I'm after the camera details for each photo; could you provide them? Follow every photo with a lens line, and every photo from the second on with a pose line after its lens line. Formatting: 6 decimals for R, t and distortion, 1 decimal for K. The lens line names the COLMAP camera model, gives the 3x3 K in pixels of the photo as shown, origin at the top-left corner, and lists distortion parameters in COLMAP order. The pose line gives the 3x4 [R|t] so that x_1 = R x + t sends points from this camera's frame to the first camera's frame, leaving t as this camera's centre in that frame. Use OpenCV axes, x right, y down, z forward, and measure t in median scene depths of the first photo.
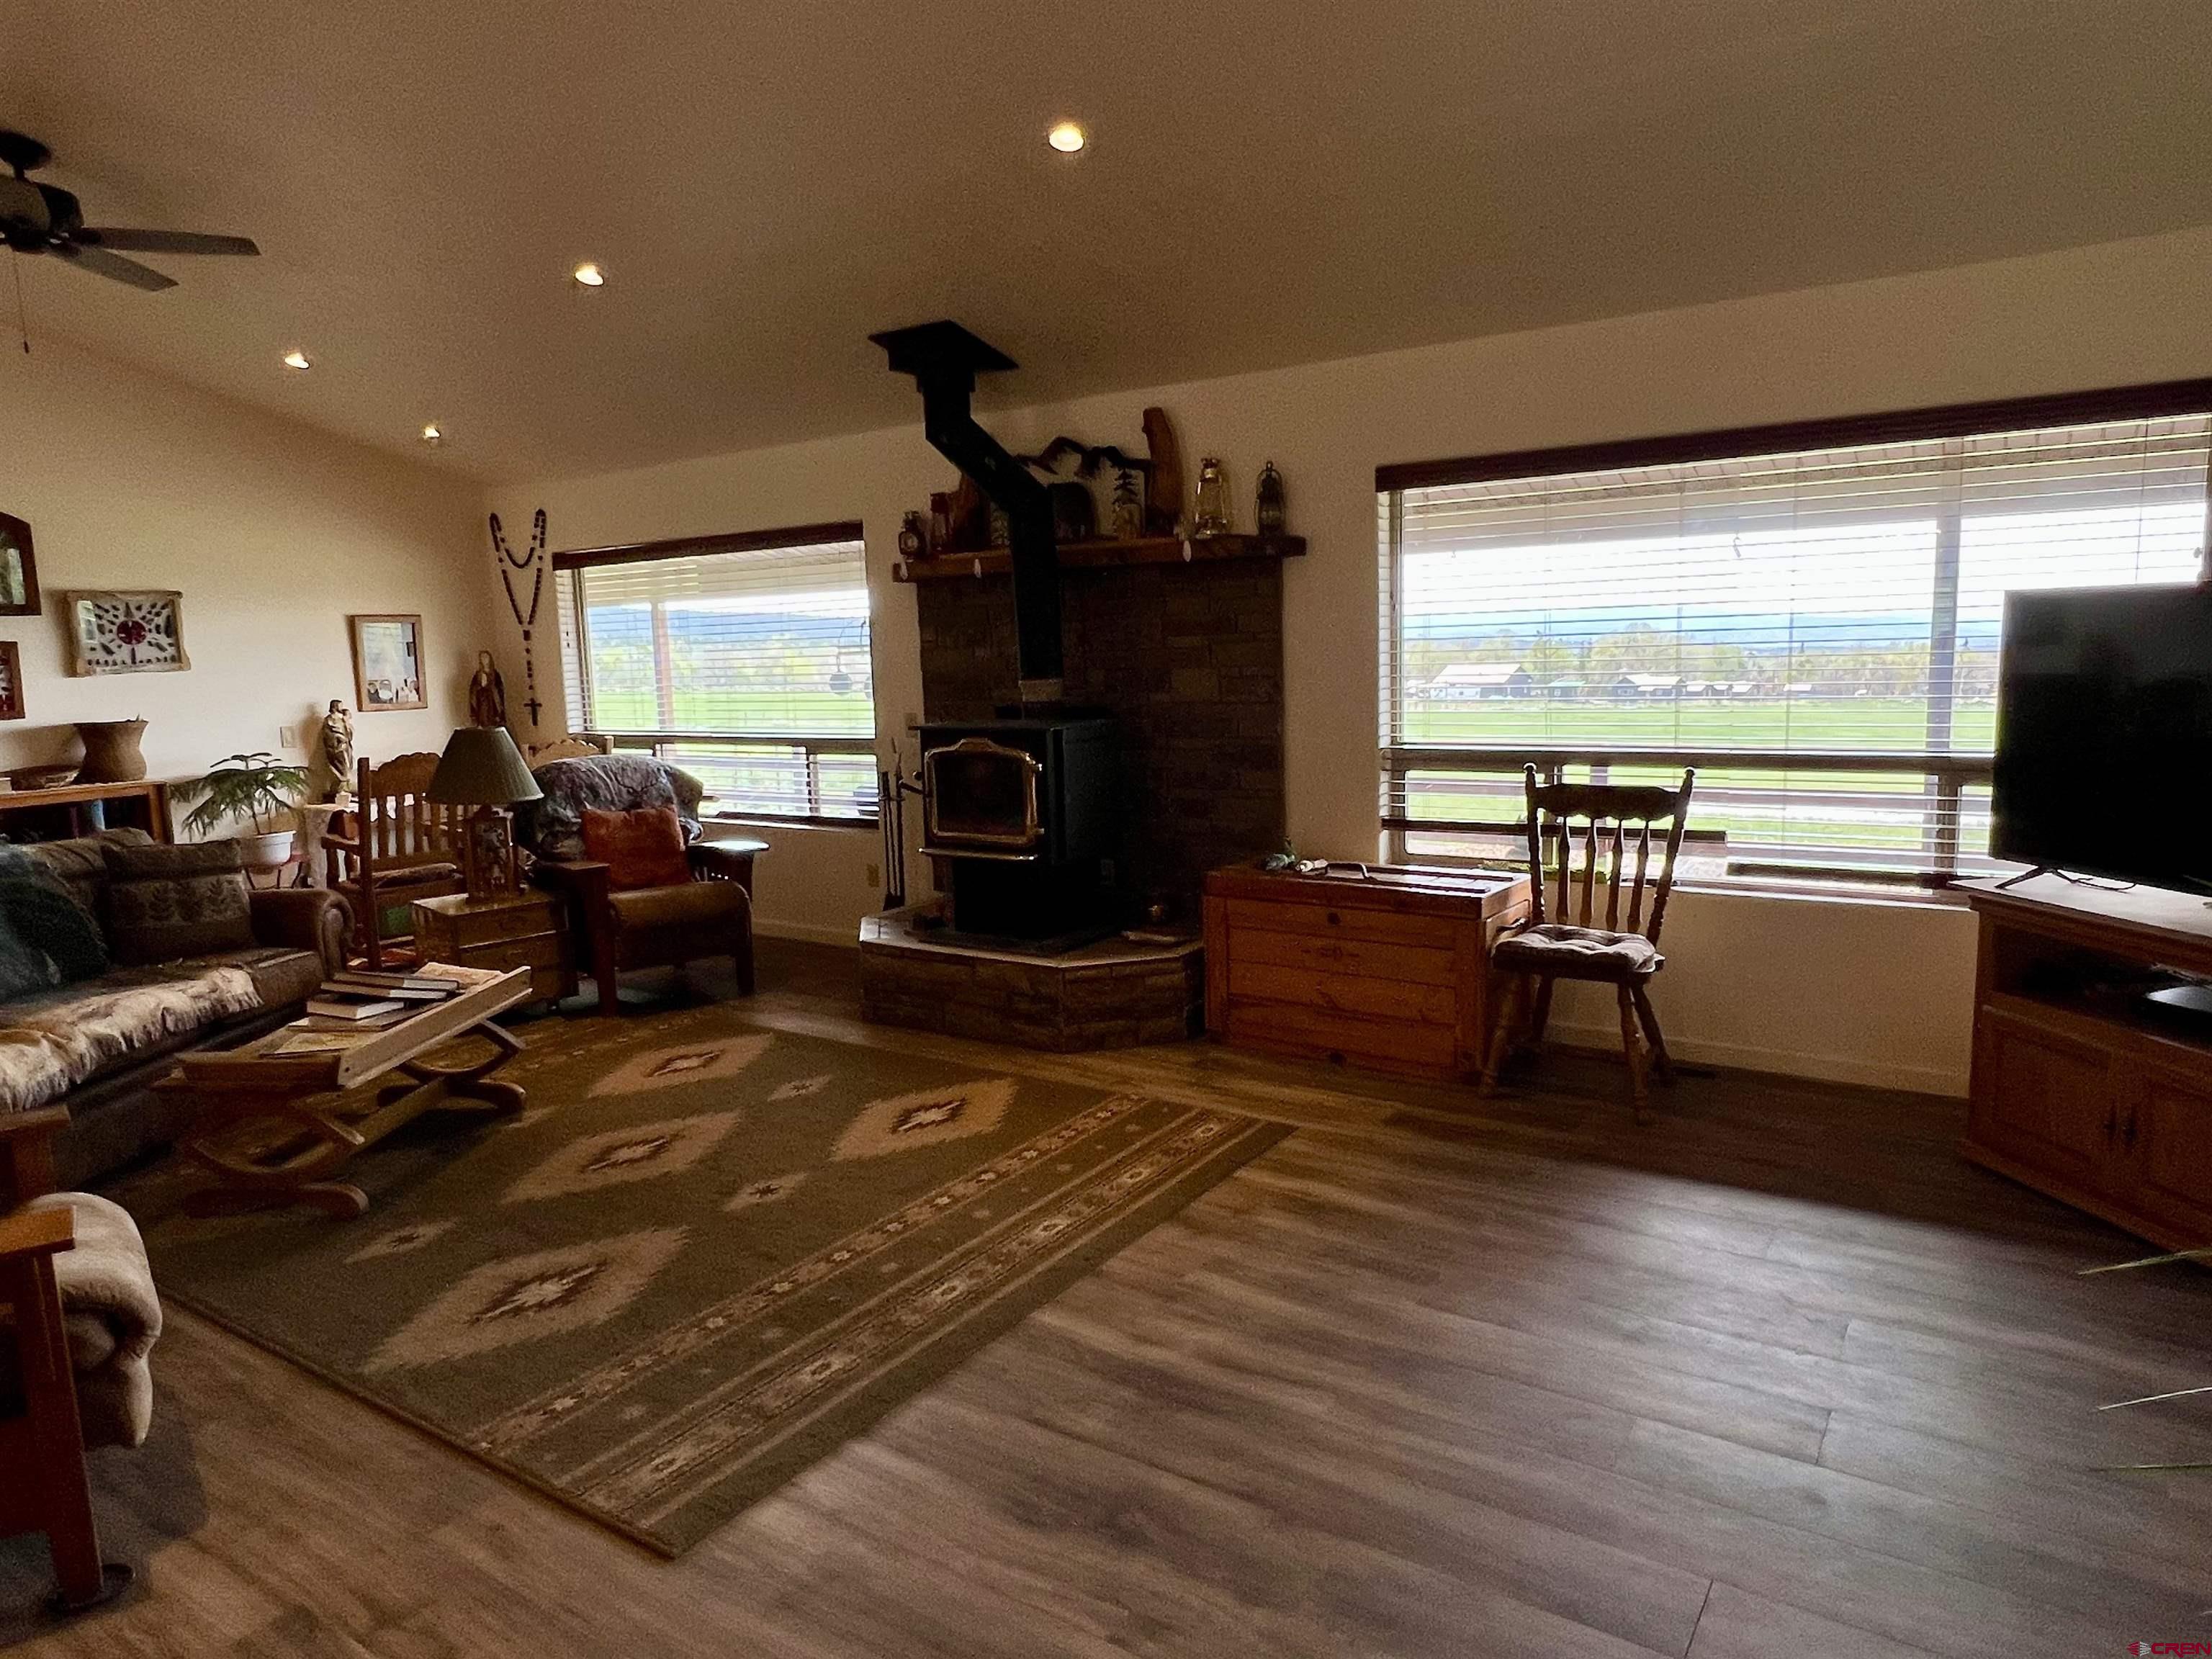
lens RADIAL K [[1381.0, 0, 1095.5], [0, 1381.0, 834.1], [0, 0, 1]] dist [0.000153, -0.002258]
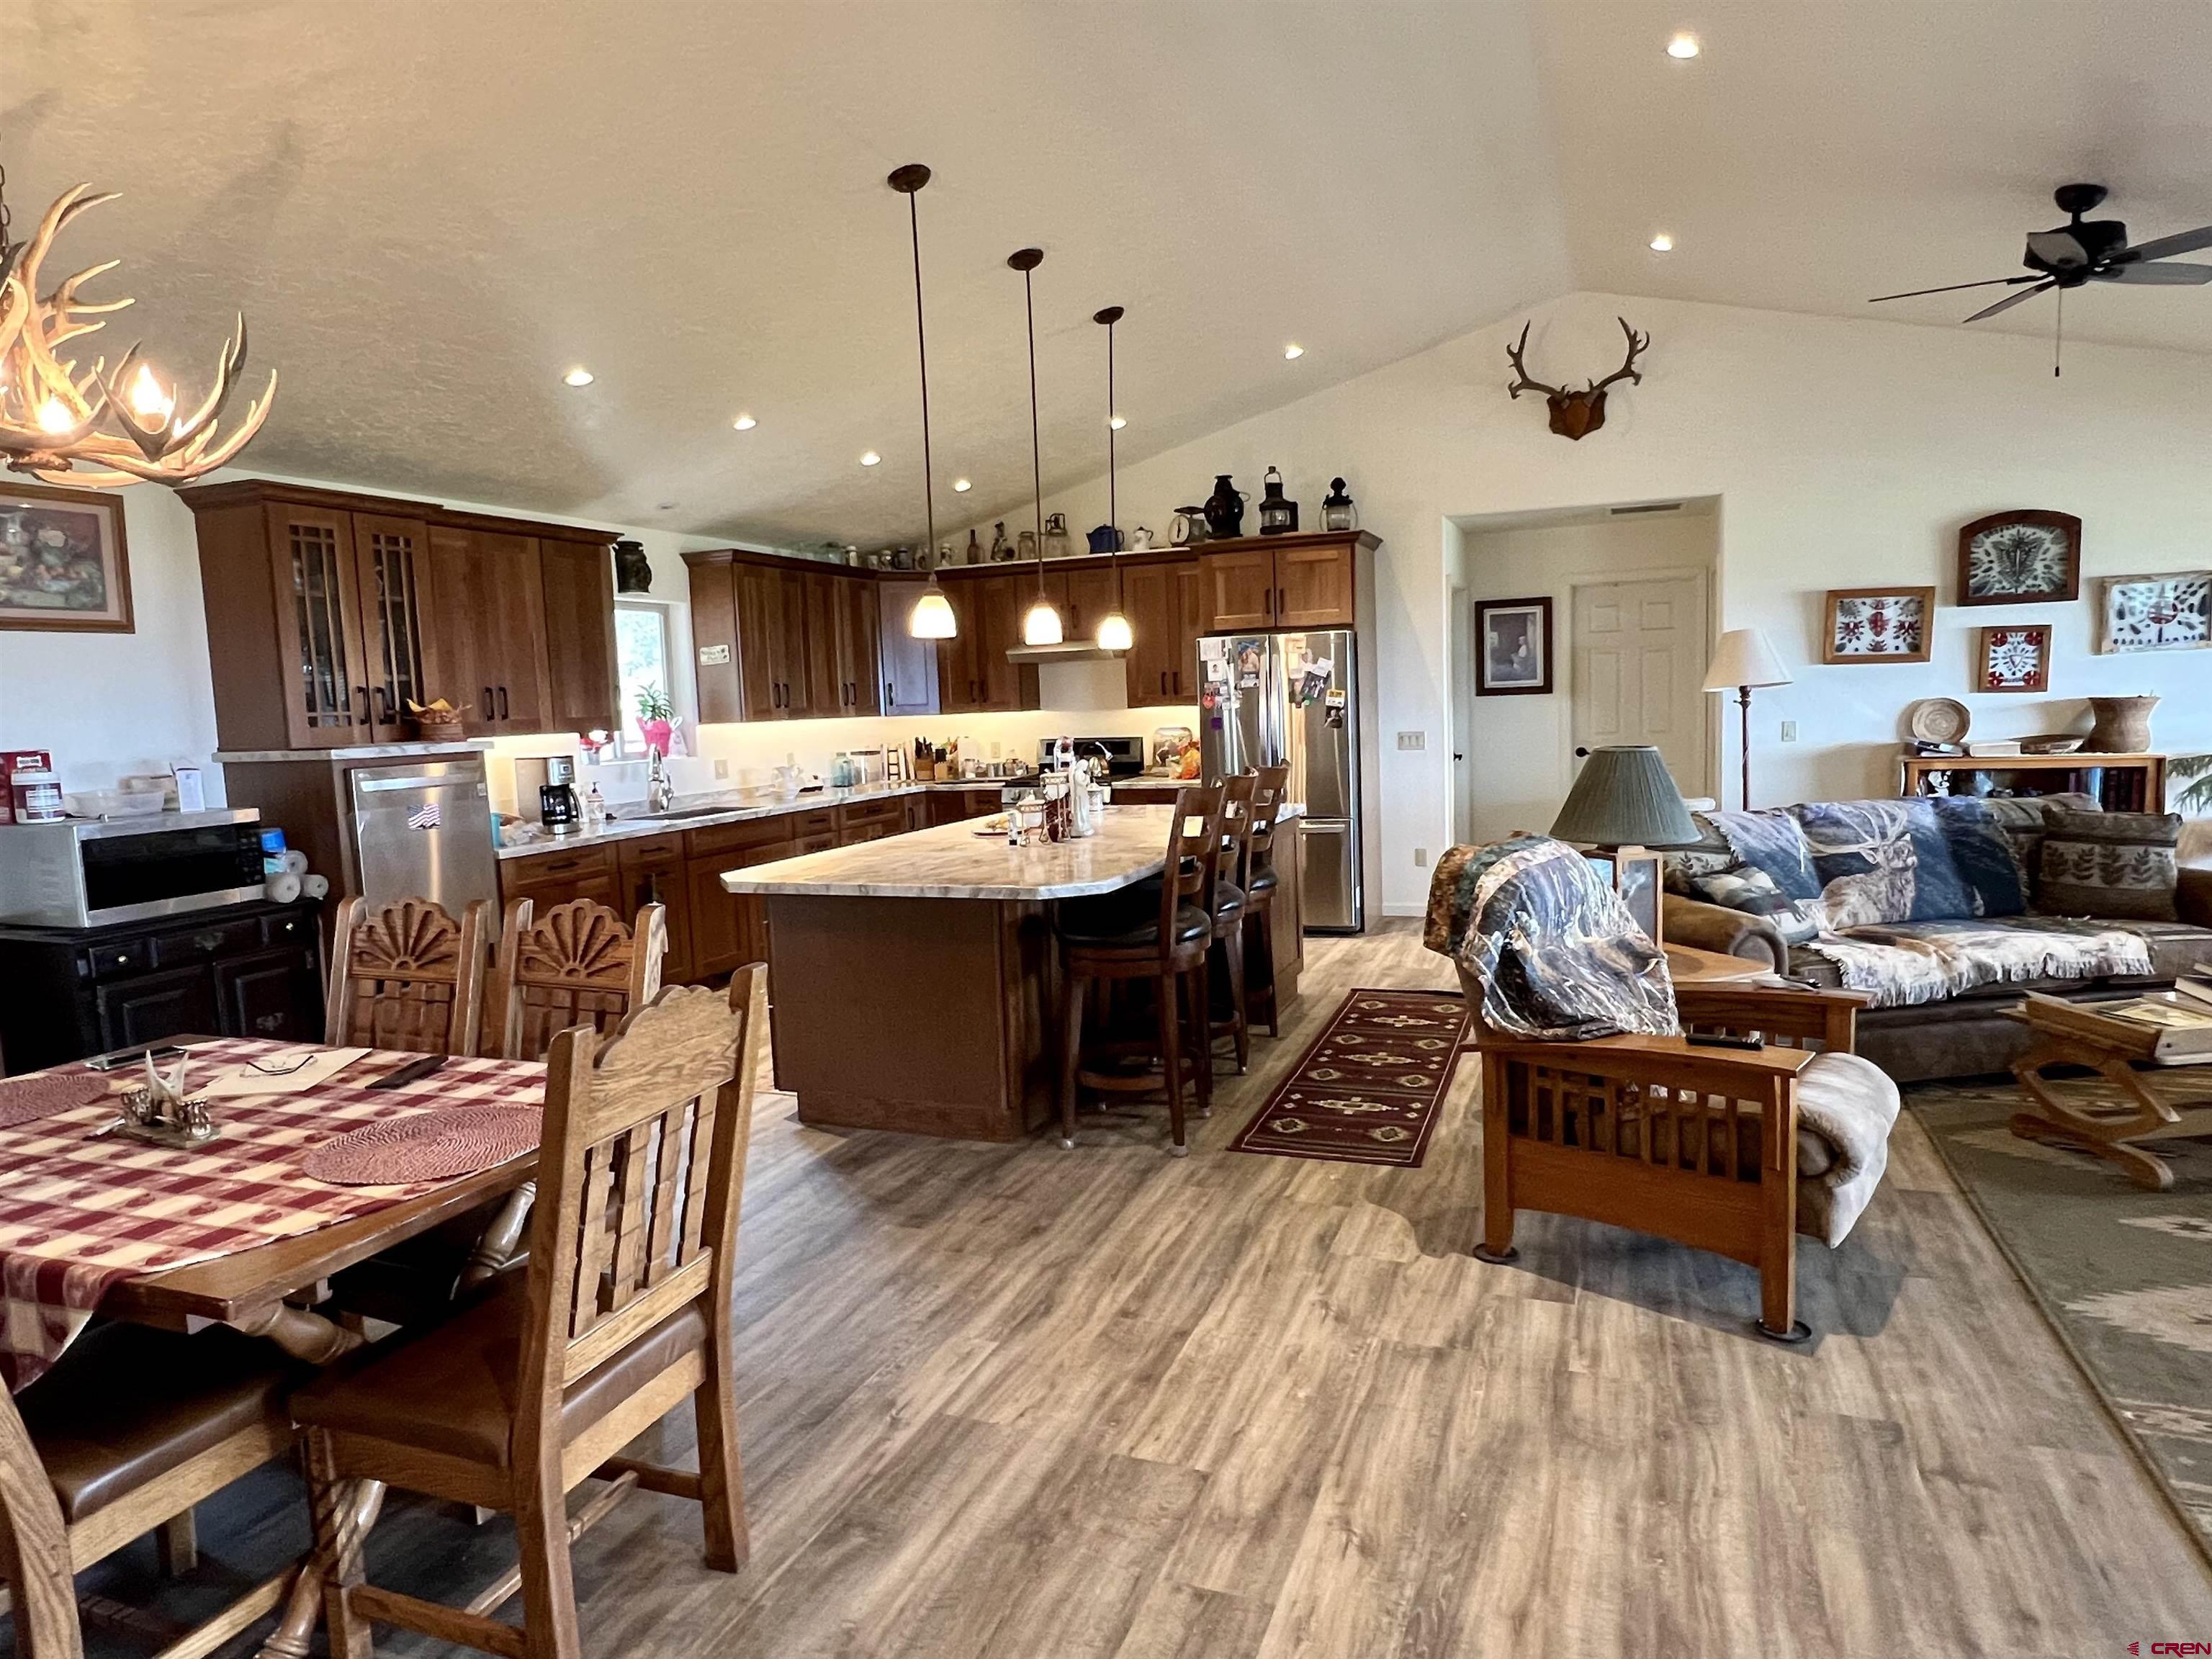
lens RADIAL K [[1301.8, 0, 1105.3], [0, 1301.8, 831.4], [0, 0, 1]] dist [-0.000529, -0.000057]
pose [[0.219471, 0.128438, -0.967128, 0.140276], [-0.104909, 0.988656, 0.107490, -0.004558], [0.969962, 0.077869, 0.230456, 0.004789]]
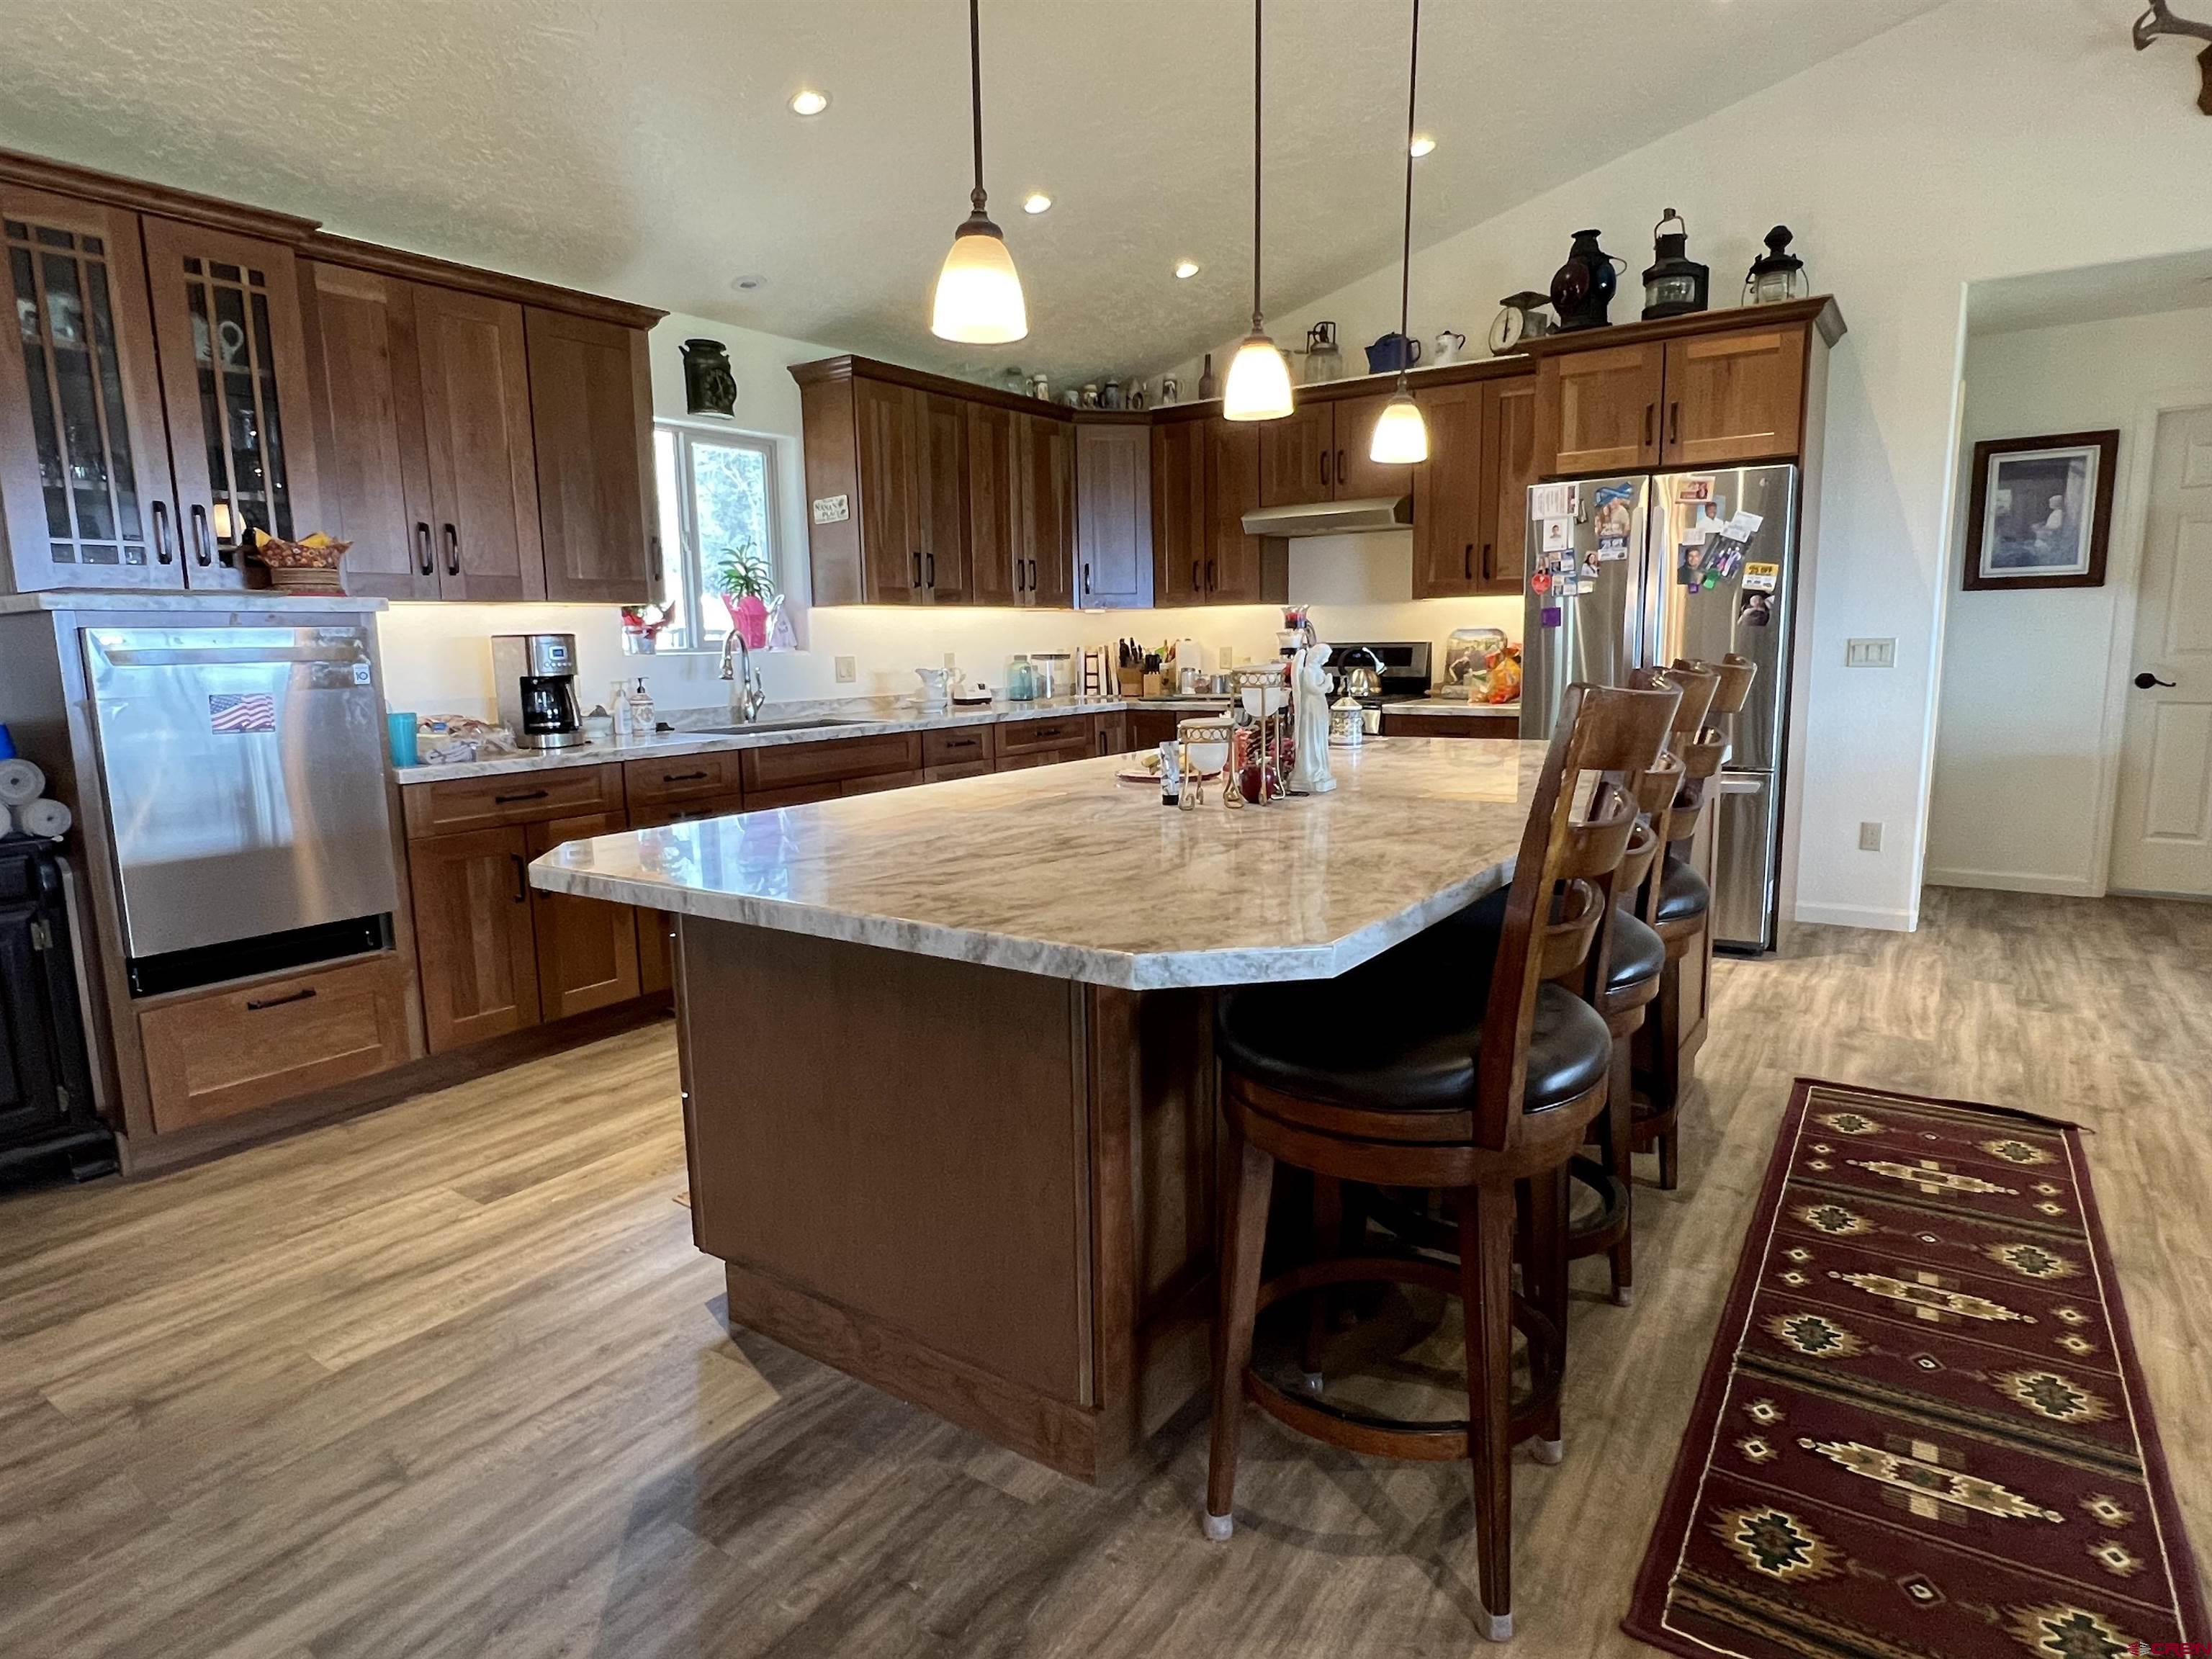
lens RADIAL K [[1246.5, 0, 1090.3], [0, 1246.5, 834.4], [0, 0, 1]] dist [-0.002088, -0.000889]
pose [[-0.008954, 0.191671, -0.981418, -0.360081], [-0.118059, 0.974391, 0.191376, 0.042284], [0.992966, 0.117579, 0.013904, 0.130661]]
